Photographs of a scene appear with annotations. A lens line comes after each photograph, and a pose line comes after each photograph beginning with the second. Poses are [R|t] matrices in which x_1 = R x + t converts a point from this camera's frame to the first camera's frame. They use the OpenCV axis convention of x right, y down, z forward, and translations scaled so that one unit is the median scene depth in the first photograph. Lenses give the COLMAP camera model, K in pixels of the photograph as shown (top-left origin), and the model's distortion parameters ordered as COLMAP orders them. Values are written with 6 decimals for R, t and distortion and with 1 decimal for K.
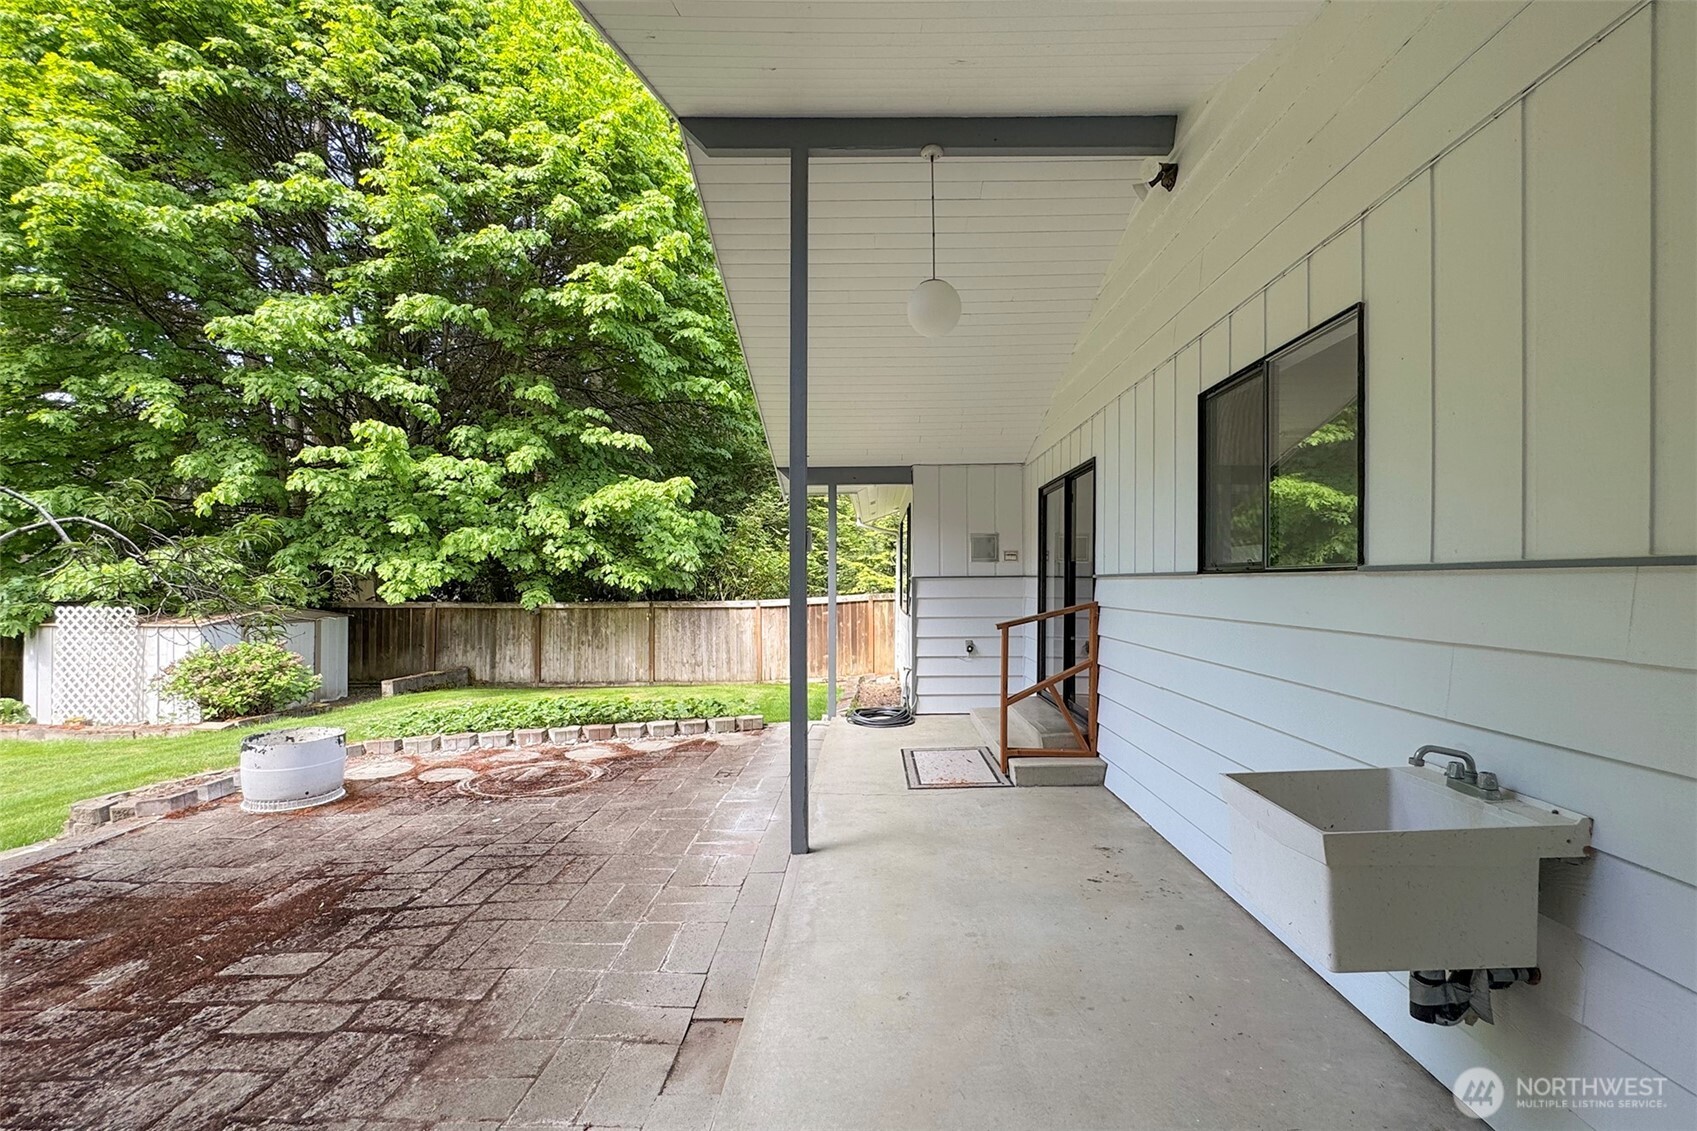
lens RADIAL K [[671.2, 0, 846.5], [0, 671.2, 576.5], [0, 0, 1]] dist [-0.007327, 0.001469]
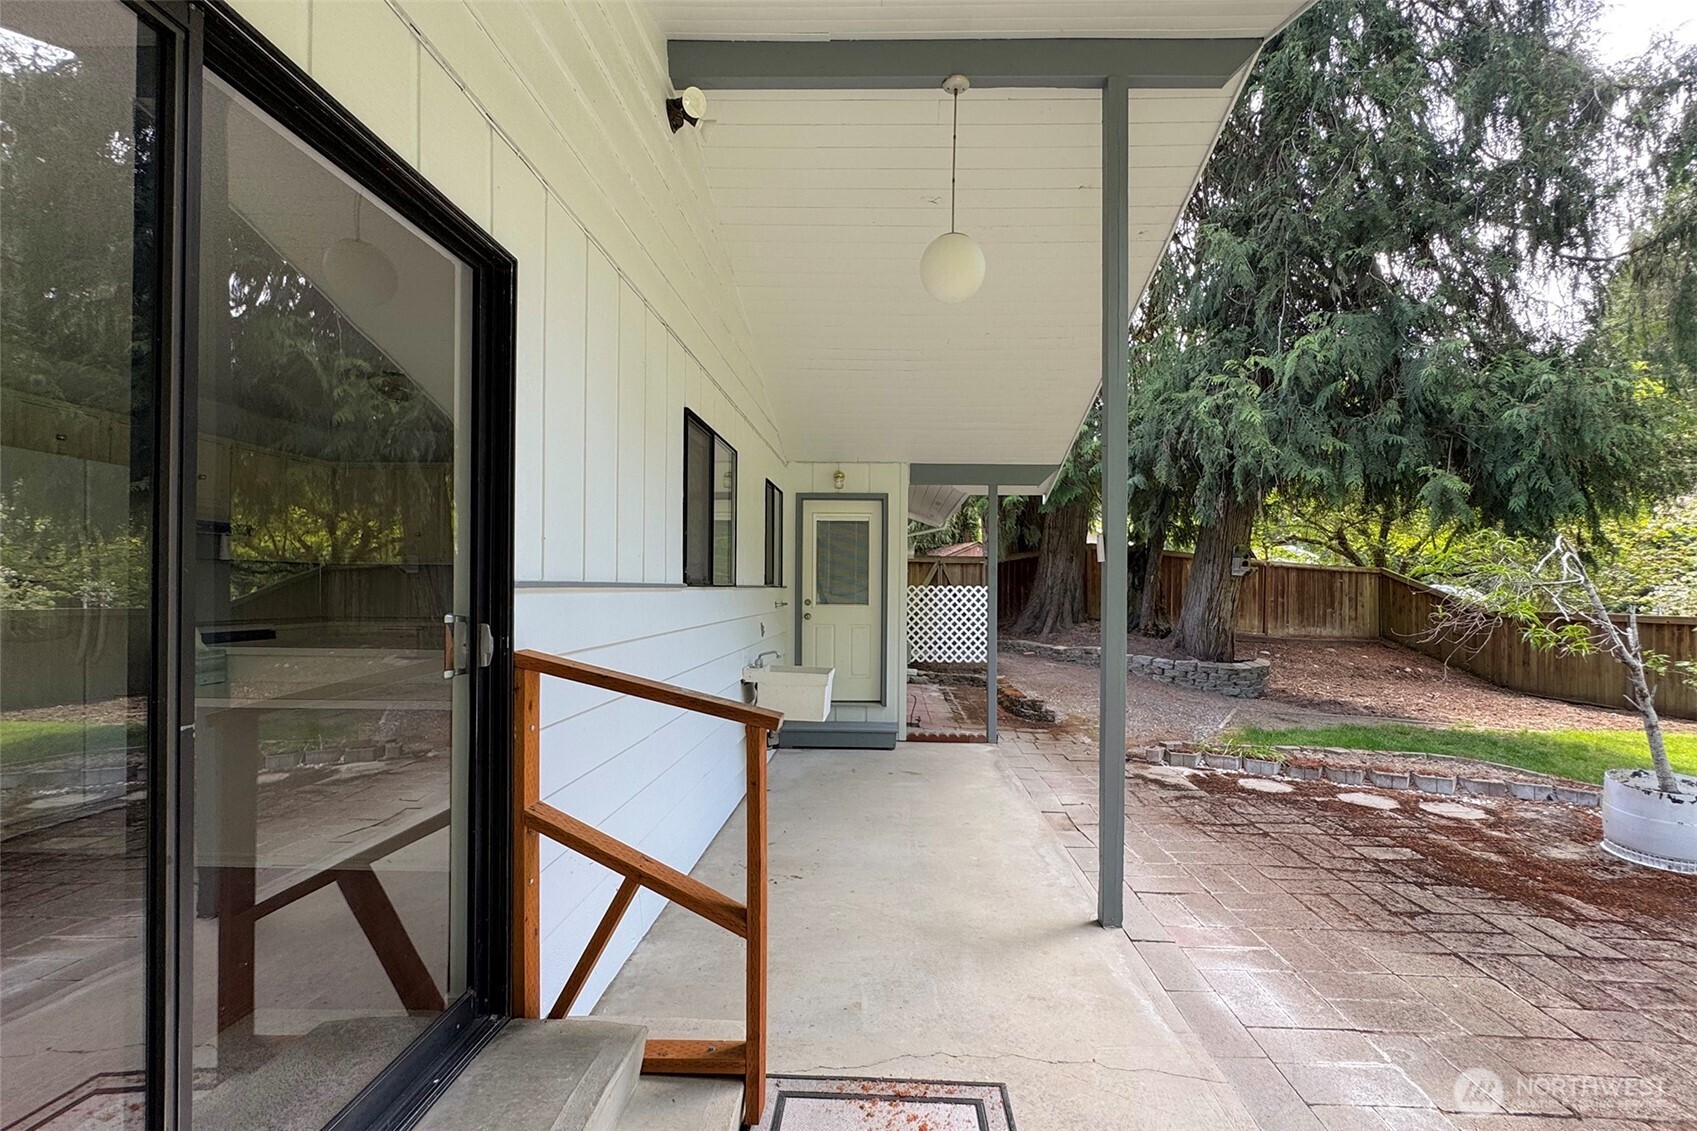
lens RADIAL K [[671.2, 0, 855.4], [0, 671.2, 583.0], [0, 0, 1]] dist [-0.007327, 0.001469]
pose [[-0.999854, -0.006313, 0.015879, 0.254397], [-0.006565, 0.999853, -0.015818, 0.005183], [-0.015777, -0.015920, -0.999749, 2.000752]]
